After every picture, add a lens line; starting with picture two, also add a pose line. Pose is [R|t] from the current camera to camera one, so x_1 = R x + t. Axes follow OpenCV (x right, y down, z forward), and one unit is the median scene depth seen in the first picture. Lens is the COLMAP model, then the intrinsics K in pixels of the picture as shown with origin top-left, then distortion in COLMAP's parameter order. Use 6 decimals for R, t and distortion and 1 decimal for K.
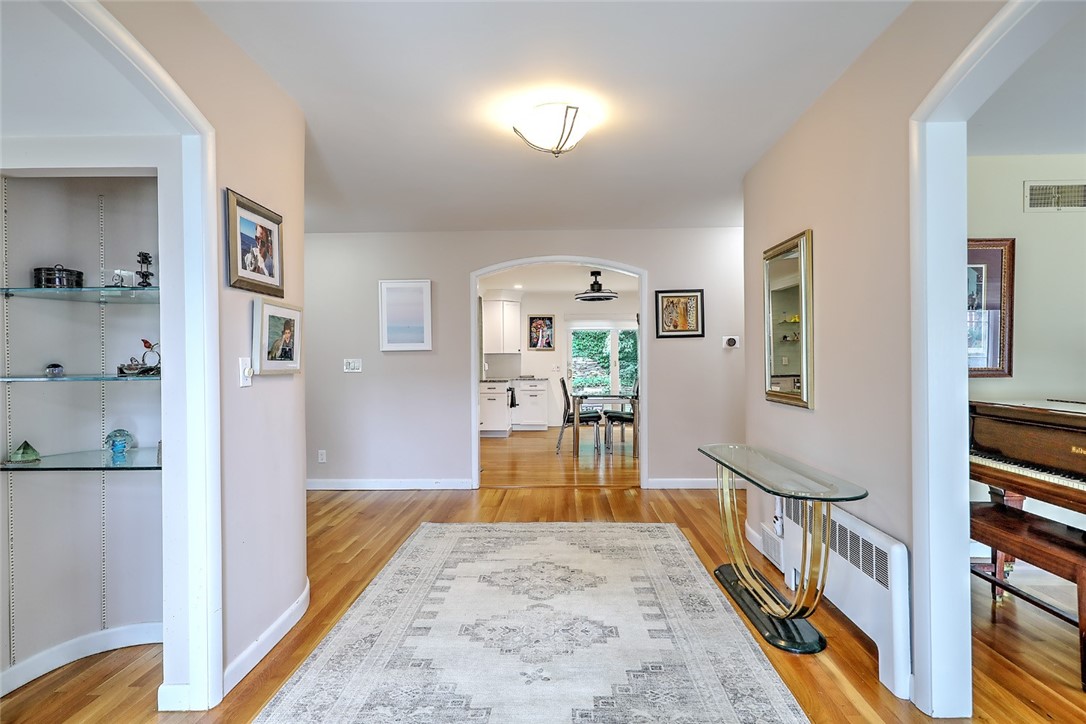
lens RADIAL K [[569.1, 0, 543.0], [0, 569.1, 362.0], [0, 0, 1]] dist [0.006157, 0.000664]
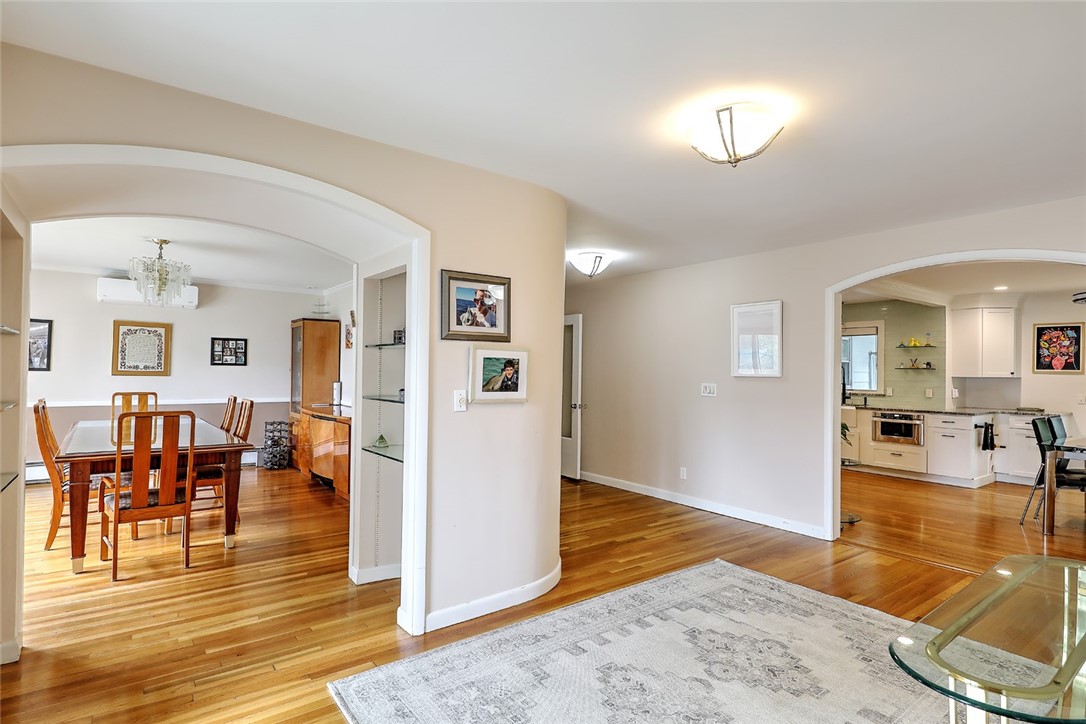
lens RADIAL K [[556.4, 0, 543.0], [0, 556.4, 362.0], [0, 0, 1]] dist [0.013389, -0.000262]
pose [[0.627760, 0.003771, -0.778398, 0.476980], [-0.020764, 0.999714, -0.011902, -0.047019], [0.778130, 0.023634, 0.627659, 0.239533]]
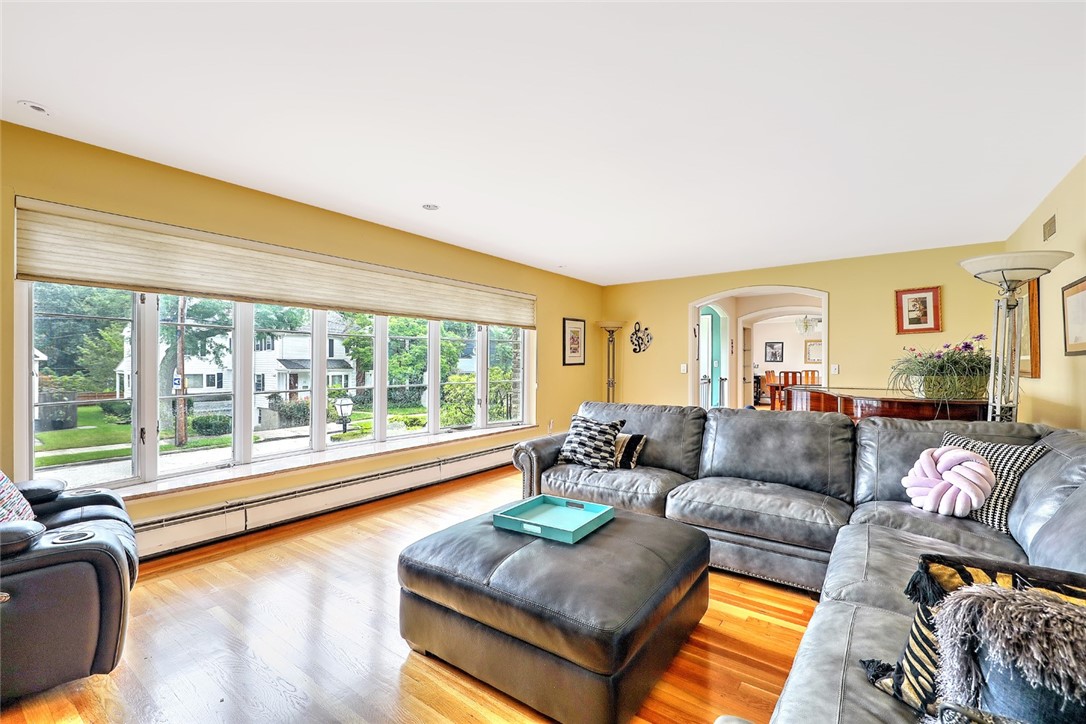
lens RADIAL K [[472.8, 0, 543.0], [0, 472.8, 362.0], [0, 0, 1]] dist [0.000996, 0.000007]
pose [[-0.572631, 0.011029, -0.819739, 2.672735], [0.005595, 0.999939, 0.009545, -0.034688], [0.819794, 0.000879, -0.572658, 0.846396]]
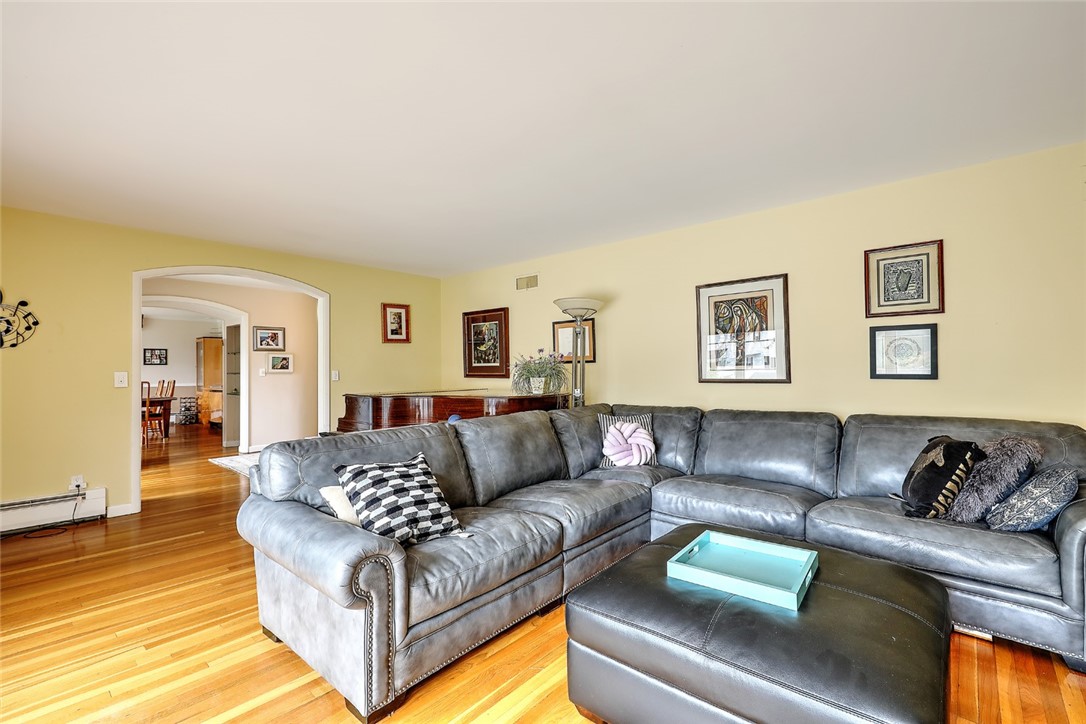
lens RADIAL K [[472.8, 0, 543.0], [0, 472.8, 362.0], [0, 0, 1]] dist [0.000996, 0.000007]
pose [[0.772073, -0.007466, -0.635490, 2.197930], [0.000035, 0.999931, -0.011706, -0.011983], [0.635533, 0.009016, 0.772021, -0.185097]]
